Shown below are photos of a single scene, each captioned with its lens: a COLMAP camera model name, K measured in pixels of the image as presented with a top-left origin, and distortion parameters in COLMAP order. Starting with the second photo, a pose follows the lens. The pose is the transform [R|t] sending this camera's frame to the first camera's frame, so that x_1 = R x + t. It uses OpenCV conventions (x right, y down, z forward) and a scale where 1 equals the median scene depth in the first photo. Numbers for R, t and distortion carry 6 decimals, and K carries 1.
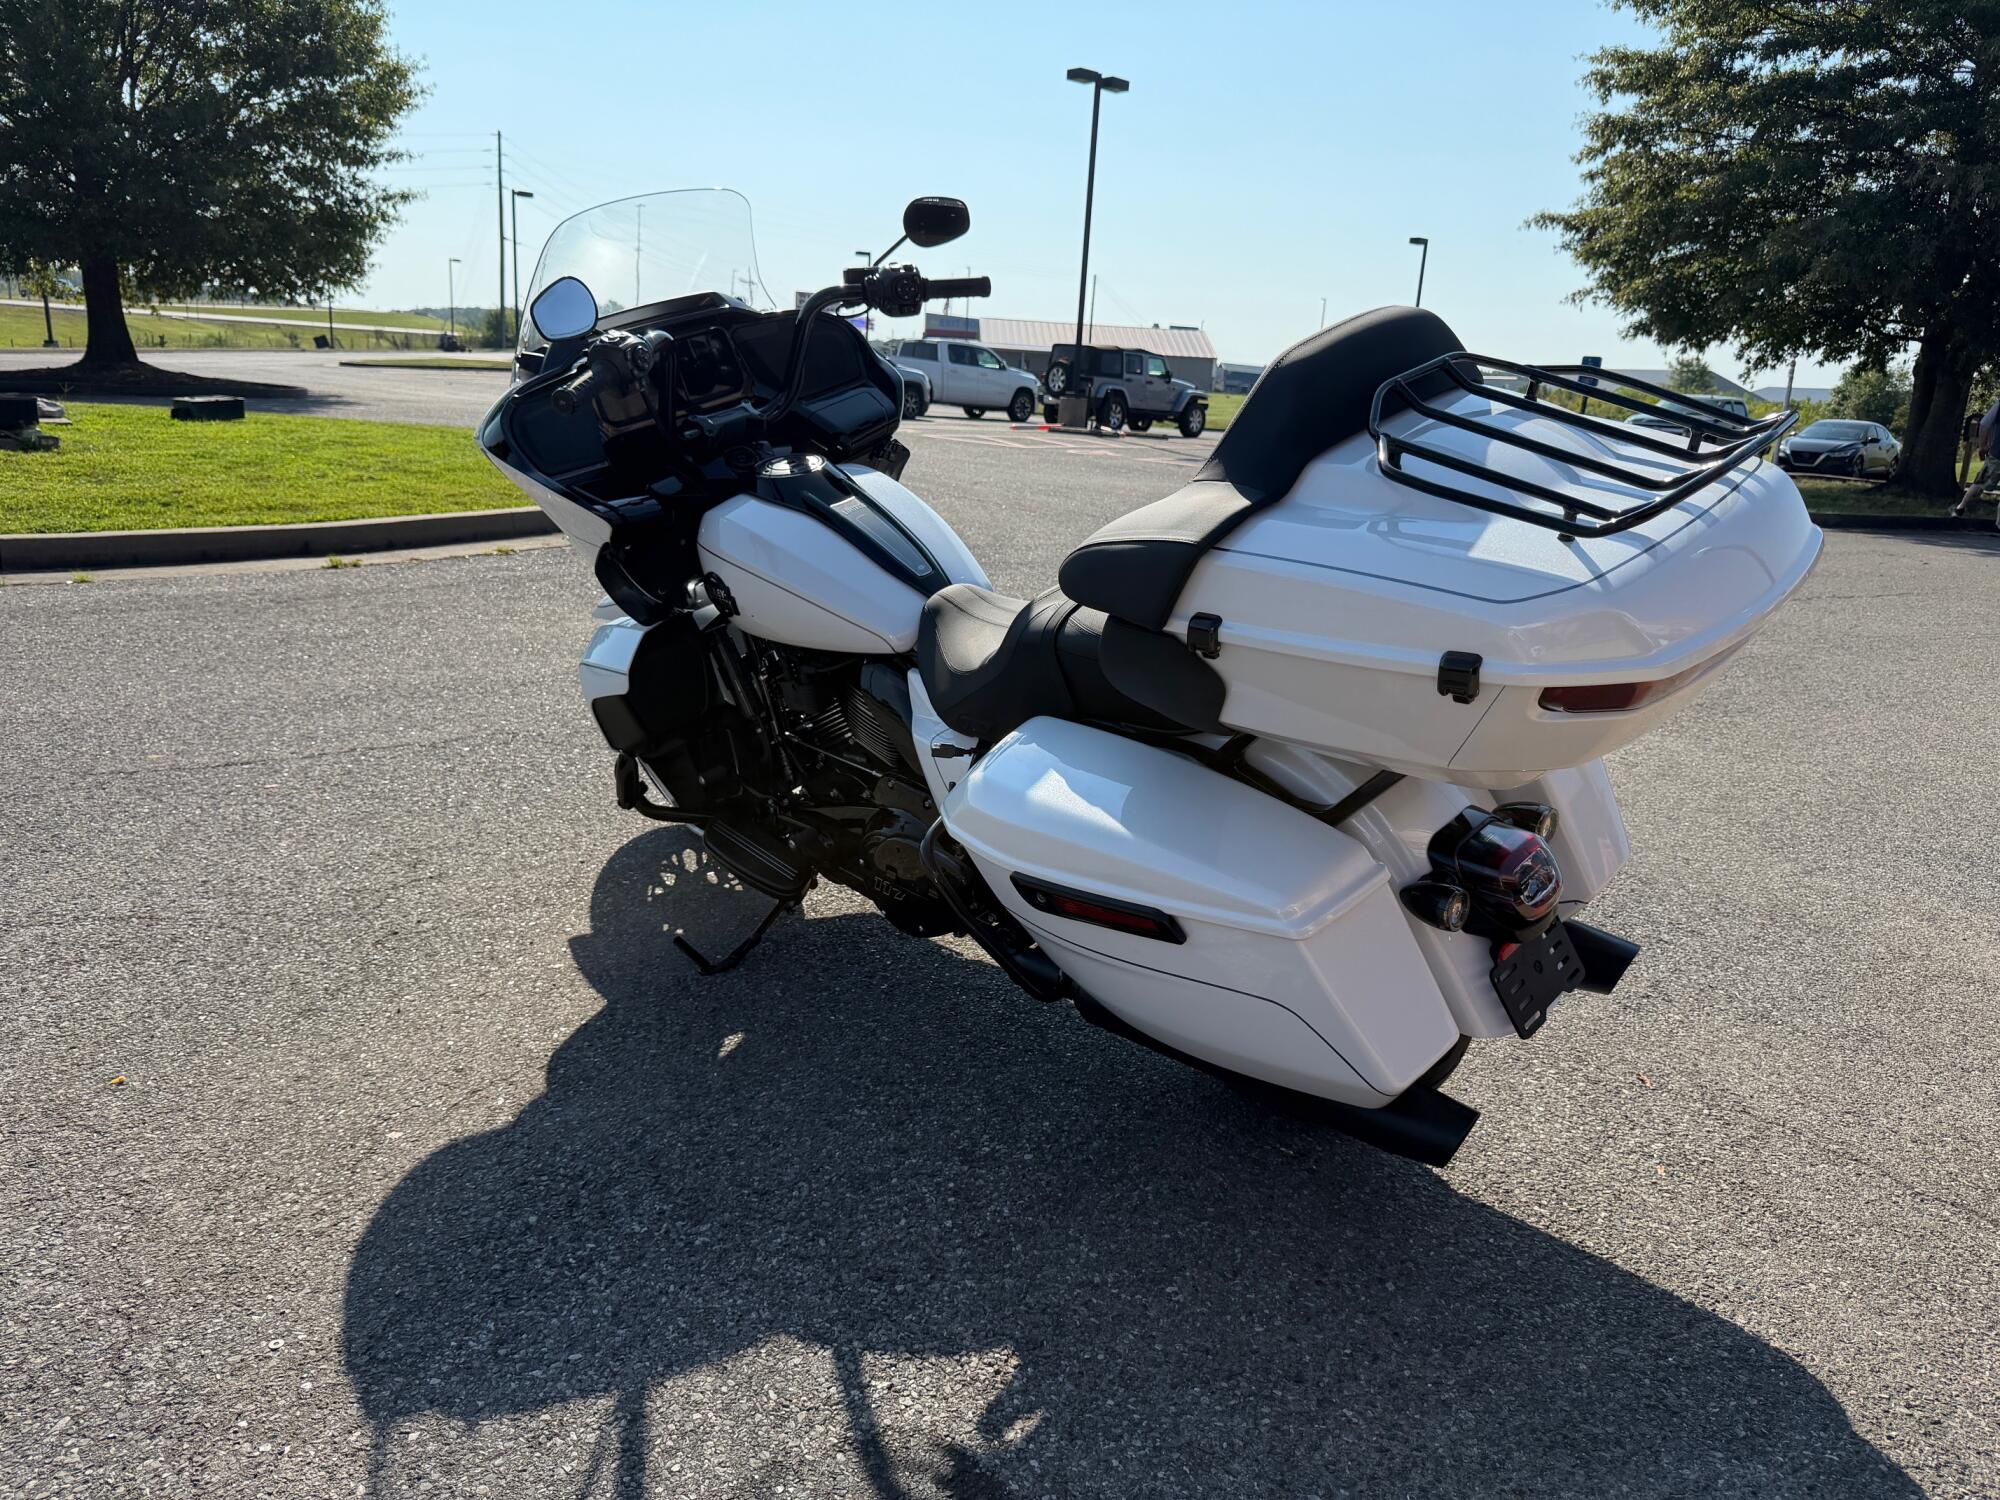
lens RADIAL K [[1400.7, 0, 1012.6], [0, 1400.7, 763.1], [0, 0, 1]] dist [0.049761, -0.073004]
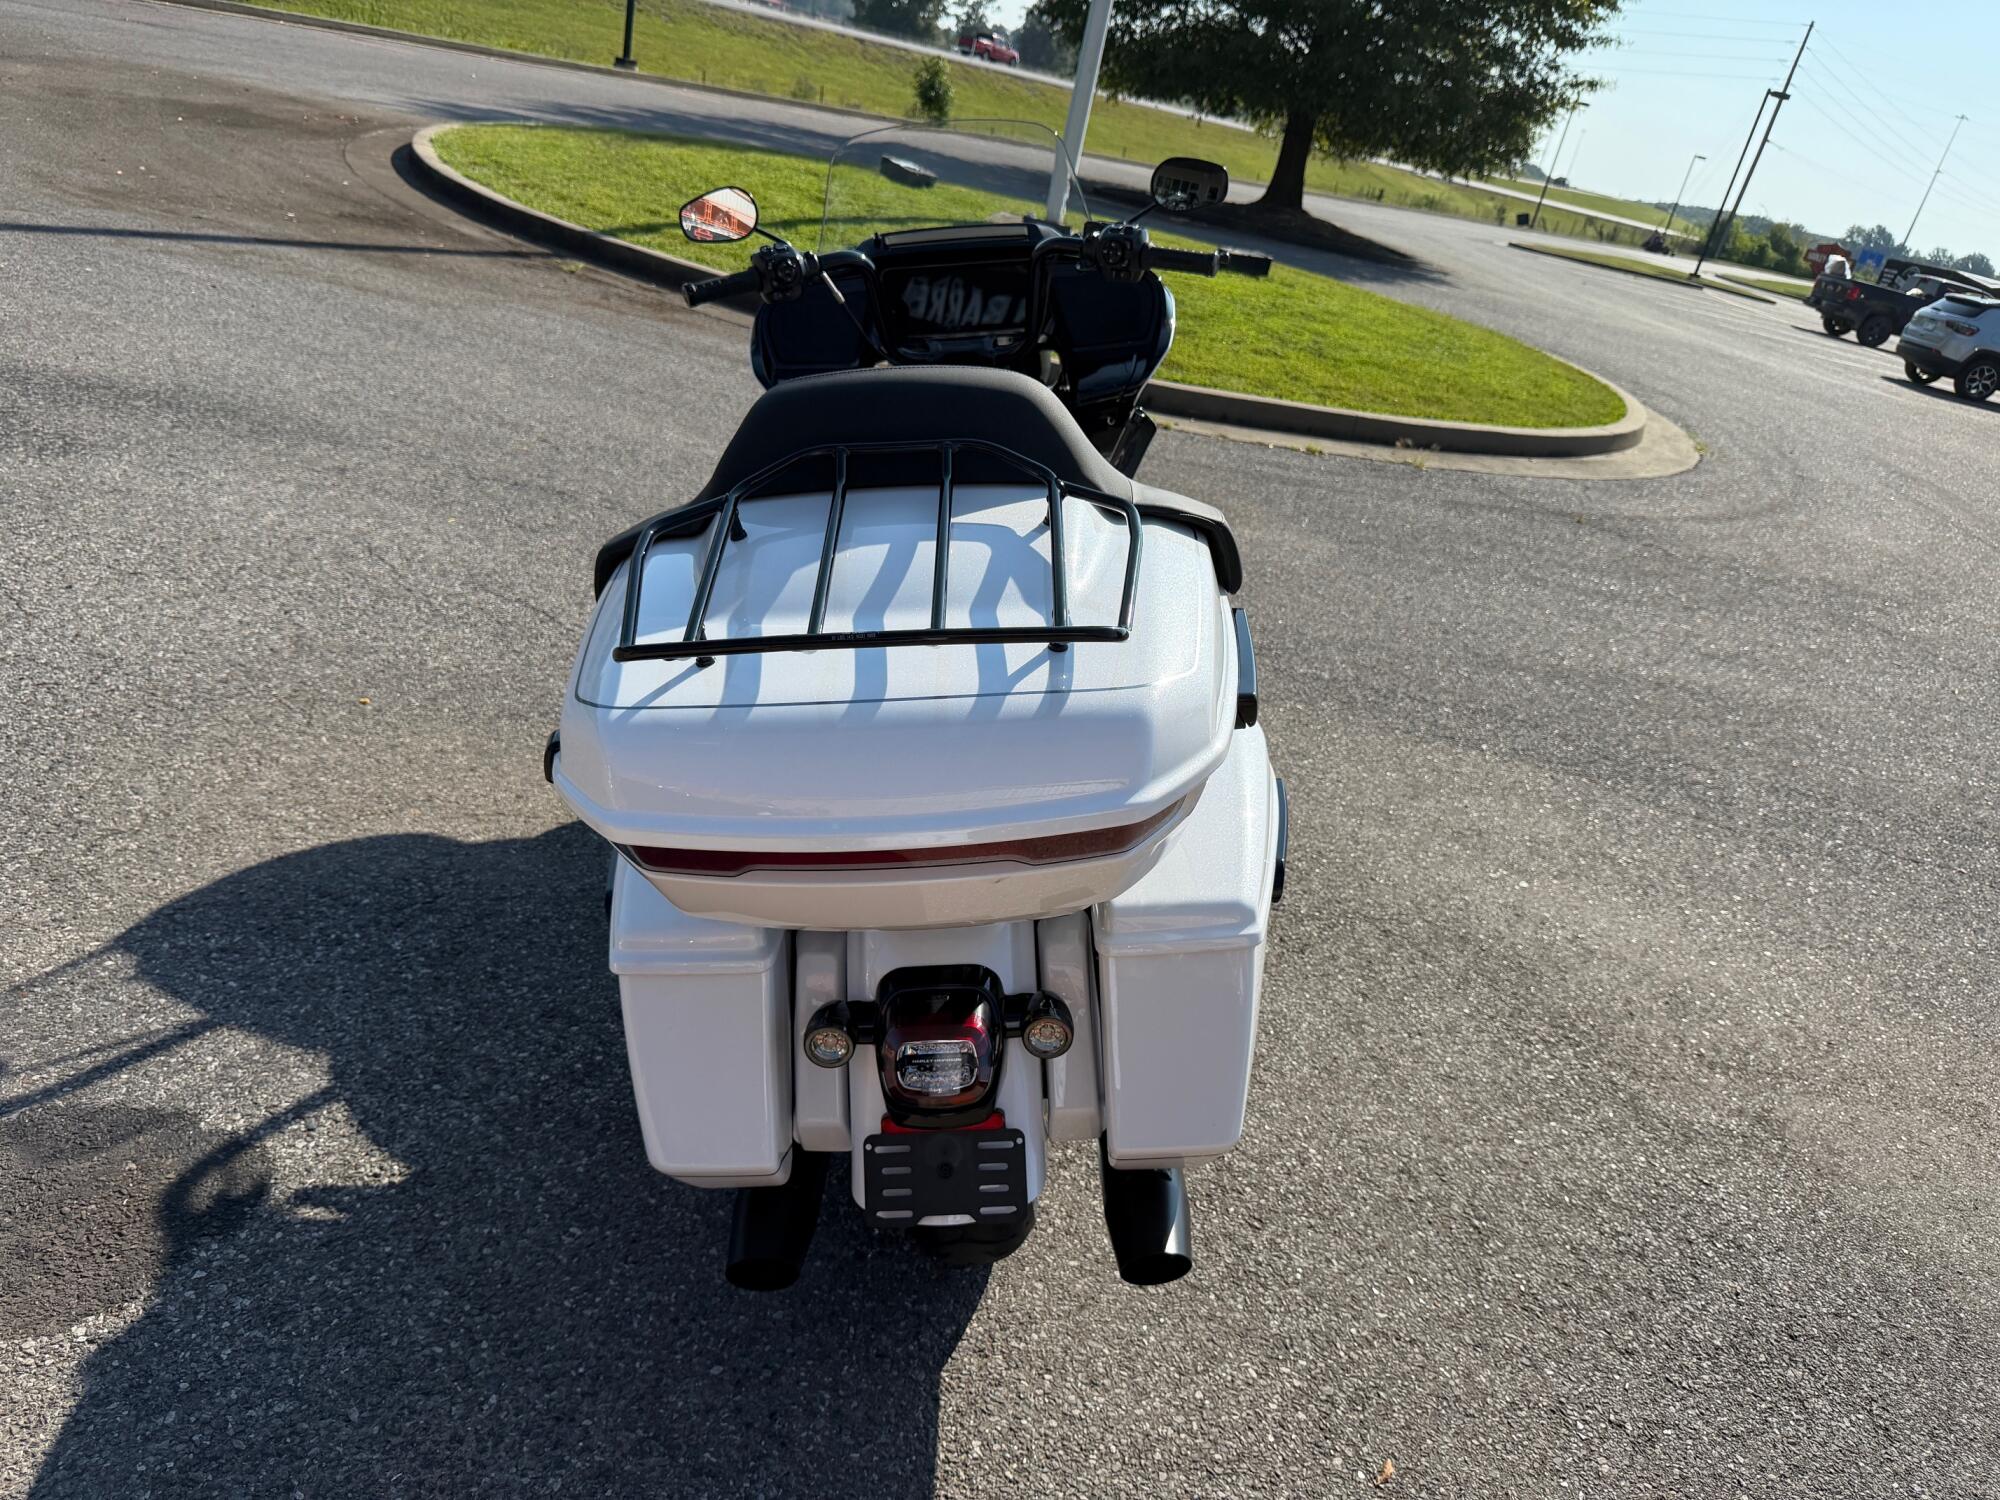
lens RADIAL K [[1424.6, 0, 1000.0], [0, 1424.6, 750.0], [0, 0, 1]] dist [0.049538, -0.059635]
pose [[0.691583, 0.389466, -0.608300, 0.110644], [-0.355305, 0.916672, 0.182952, -0.034631], [0.628865, 0.089605, 0.772334, 0.044534]]
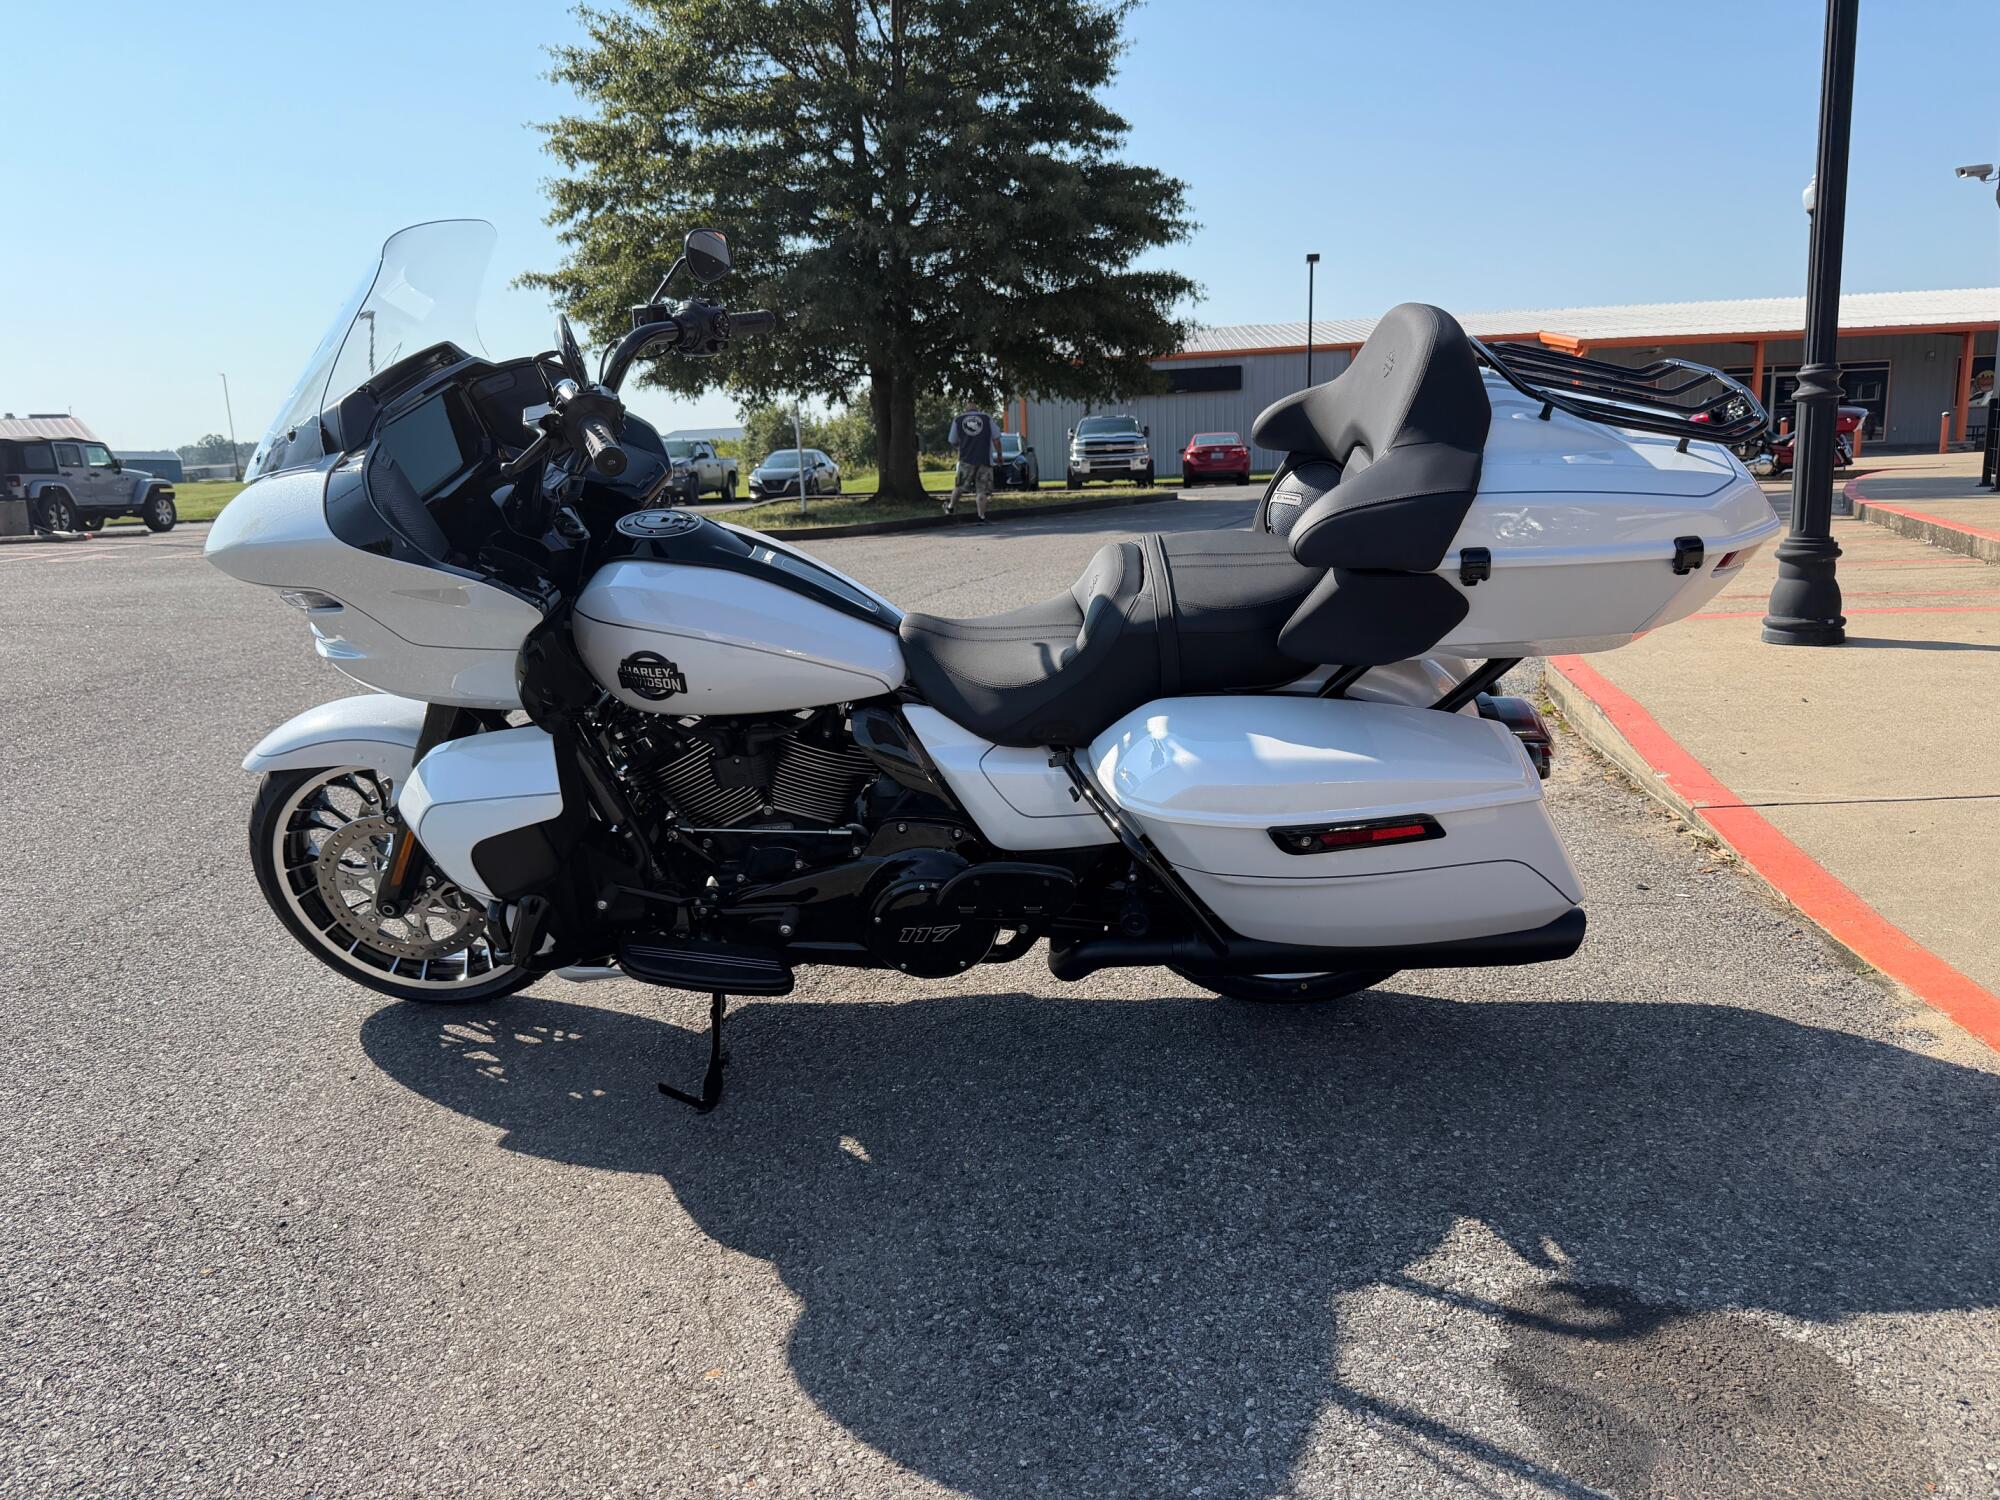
lens RADIAL K [[1400.7, 0, 1012.6], [0, 1400.7, 763.1], [0, 0, 1]] dist [0.049761, -0.073004]
pose [[0.754139, -0.225649, 0.616731, -0.107790], [0.250419, 0.966968, 0.047581, -0.009623], [-0.607095, 0.118558, 0.785735, 0.034799]]
